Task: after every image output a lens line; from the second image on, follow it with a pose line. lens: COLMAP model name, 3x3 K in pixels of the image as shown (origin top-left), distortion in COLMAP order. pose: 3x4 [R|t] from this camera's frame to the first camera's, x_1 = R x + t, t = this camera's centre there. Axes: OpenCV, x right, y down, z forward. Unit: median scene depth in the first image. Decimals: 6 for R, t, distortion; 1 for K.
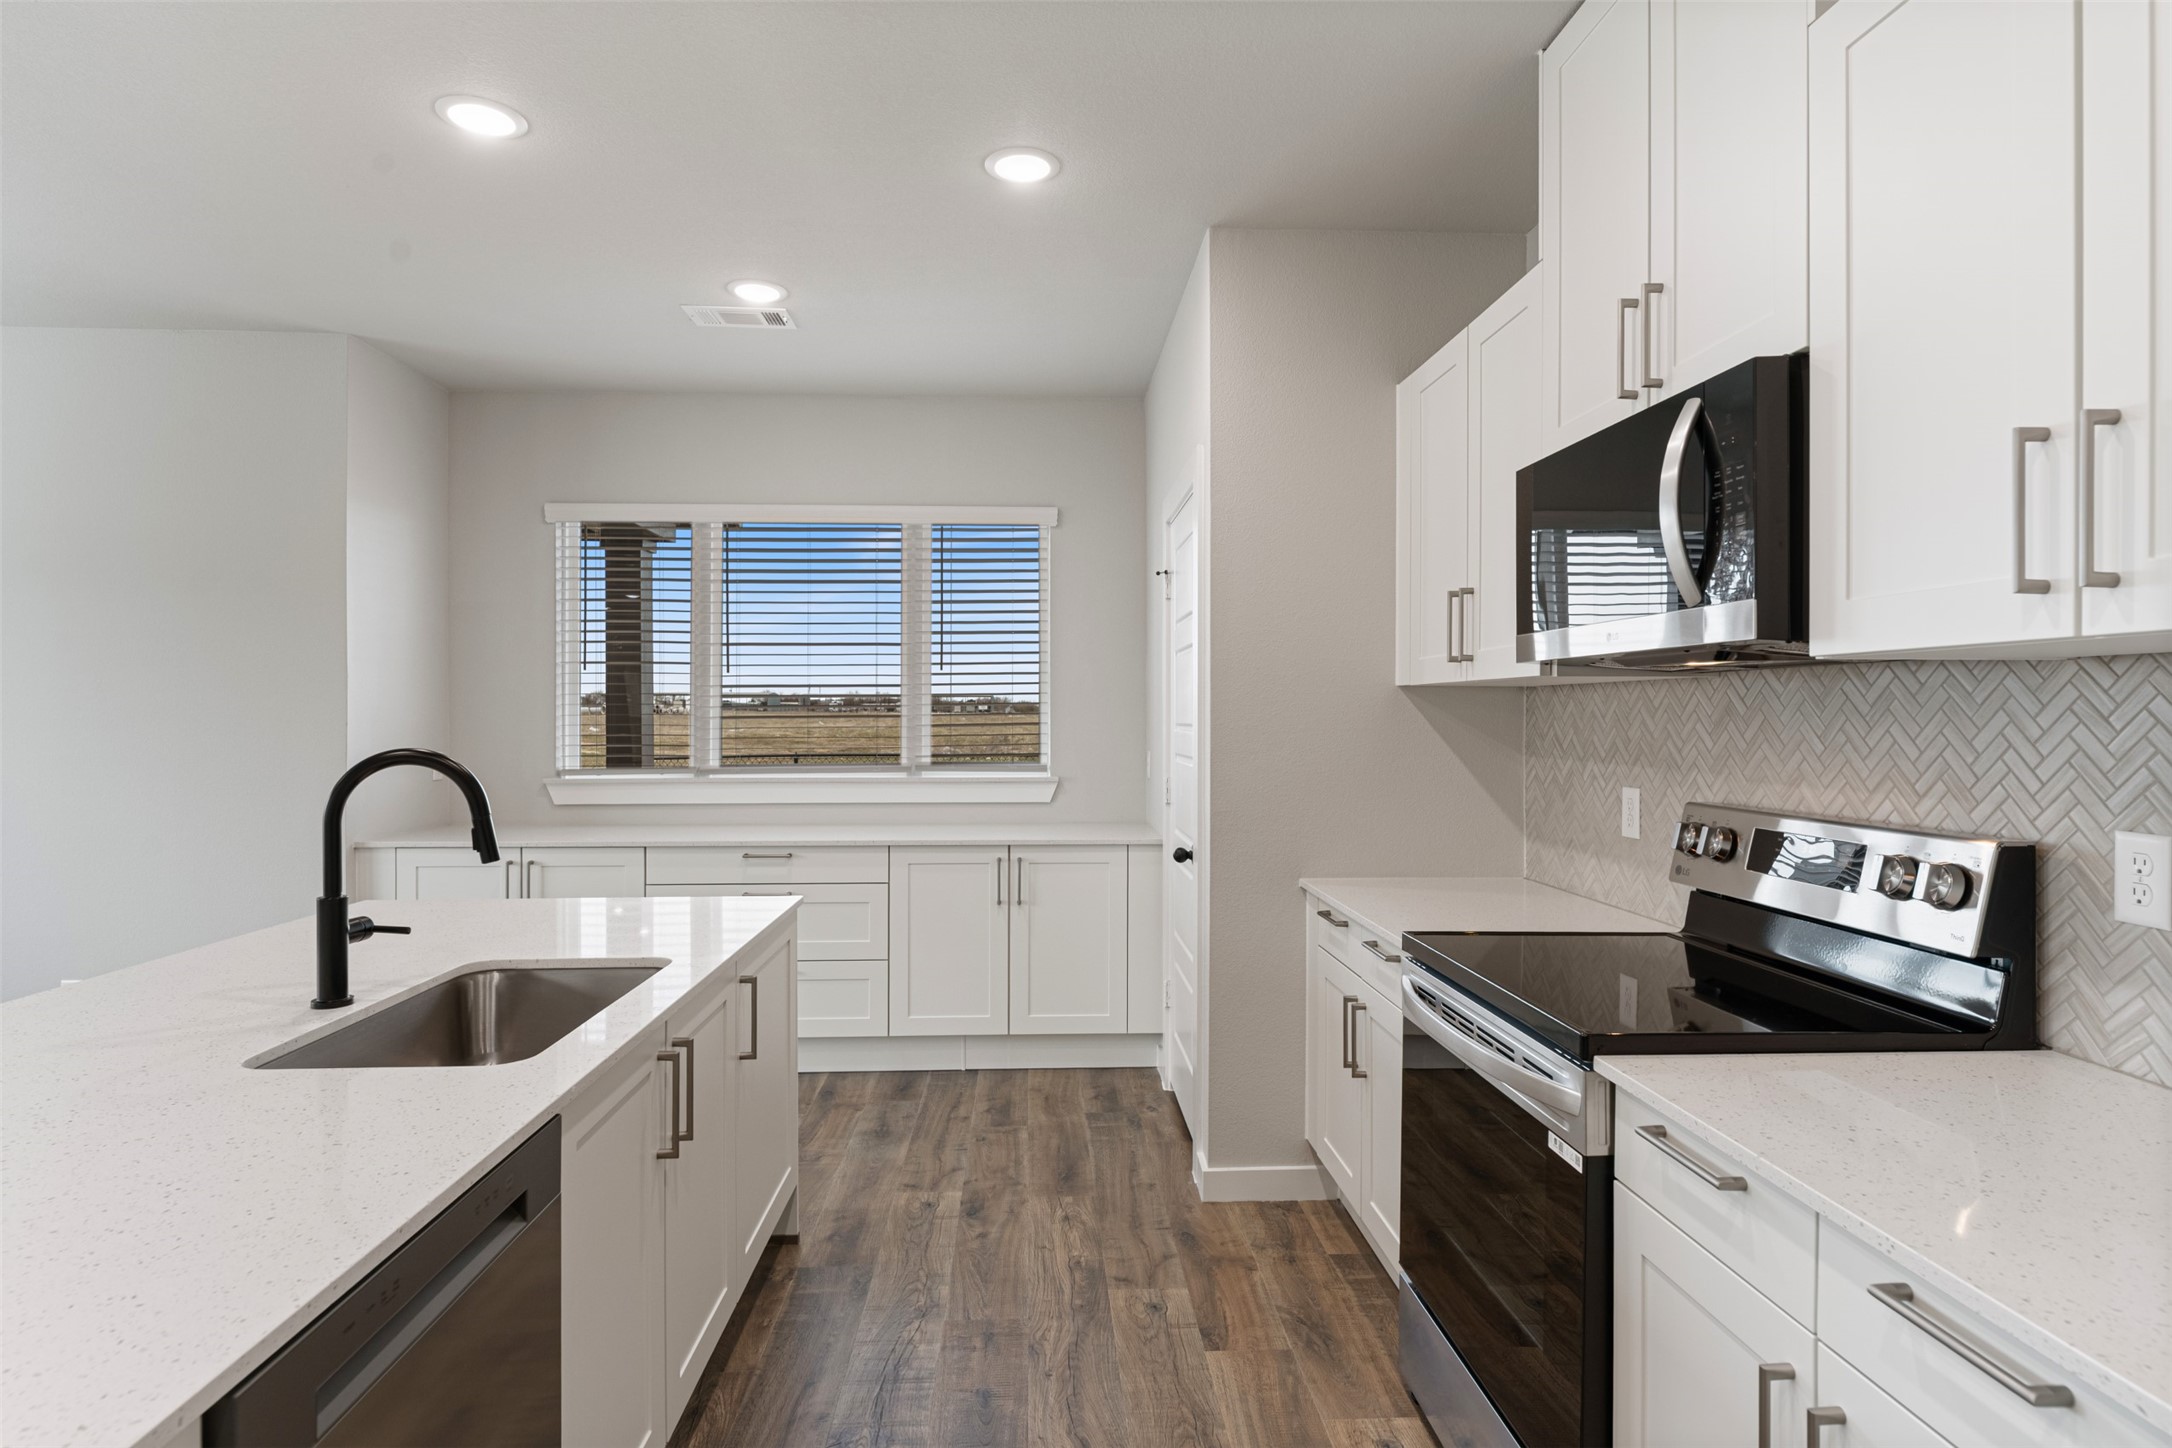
lens RADIAL K [[1151.2, 0, 1072.8], [0, 1151.2, 718.4], [0, 0, 1]] dist [0.000150, -0.001094]
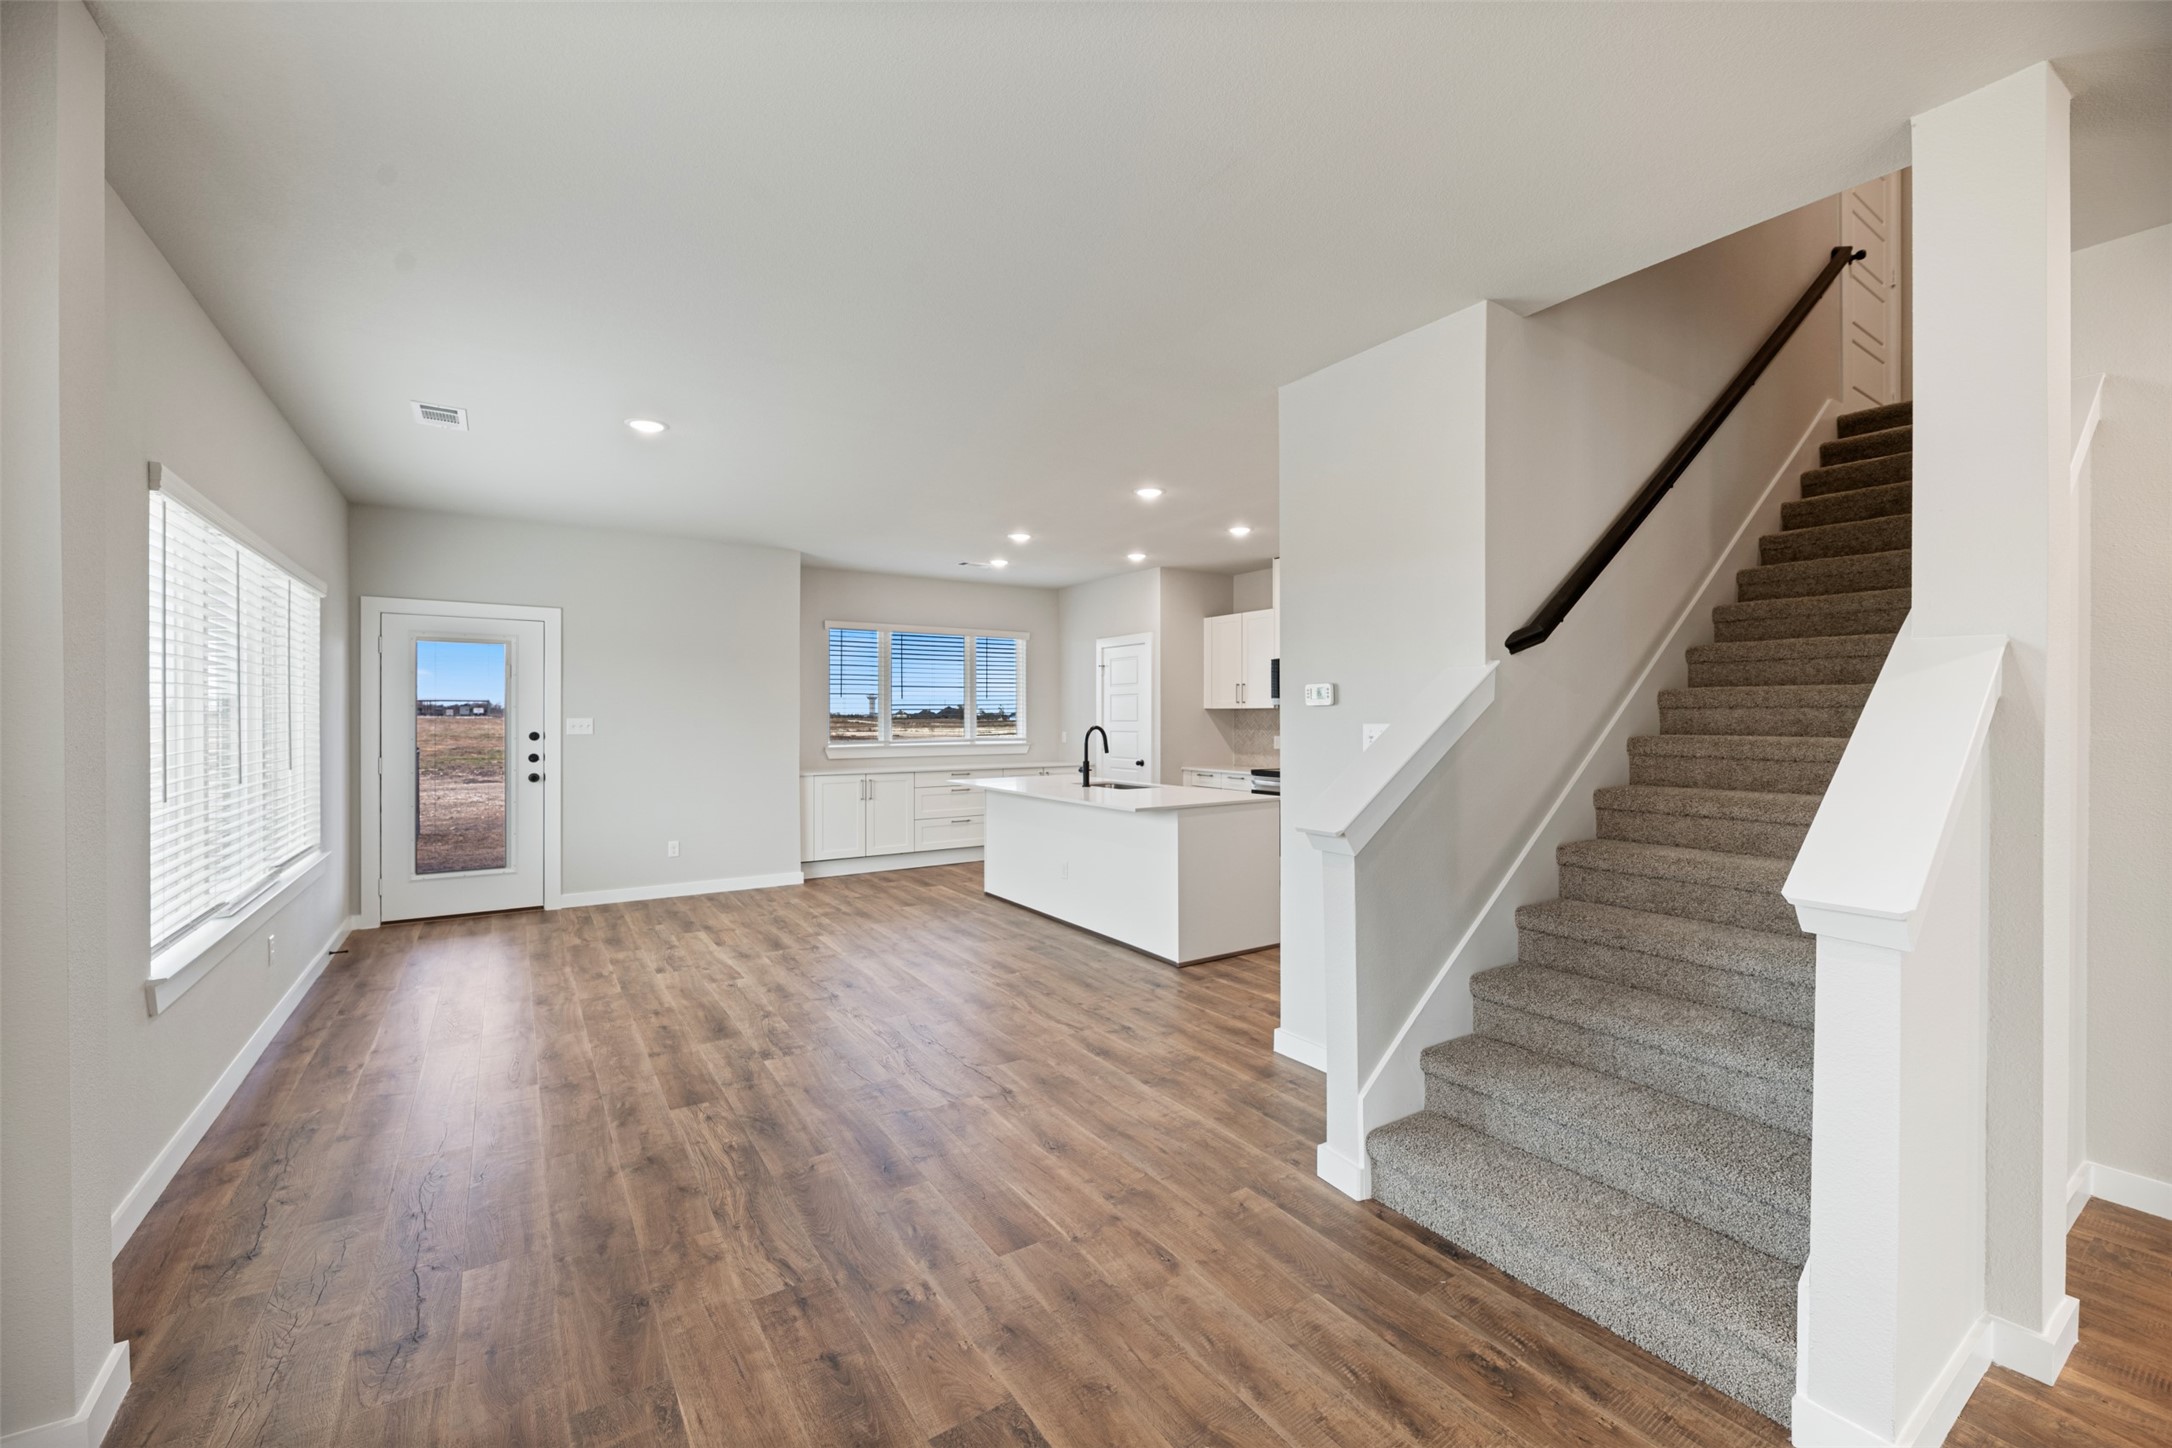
lens RADIAL K [[881.0, 0, 1084.9], [0, 881.0, 721.3], [0, 0, 1]] dist [-0.004269, -0.001306]
pose [[0.859679, -0.003705, 0.510822, -2.120017], [0.002546, 0.999992, 0.002968, 0.001303], [-0.510829, -0.001251, 0.859682, -1.632689]]
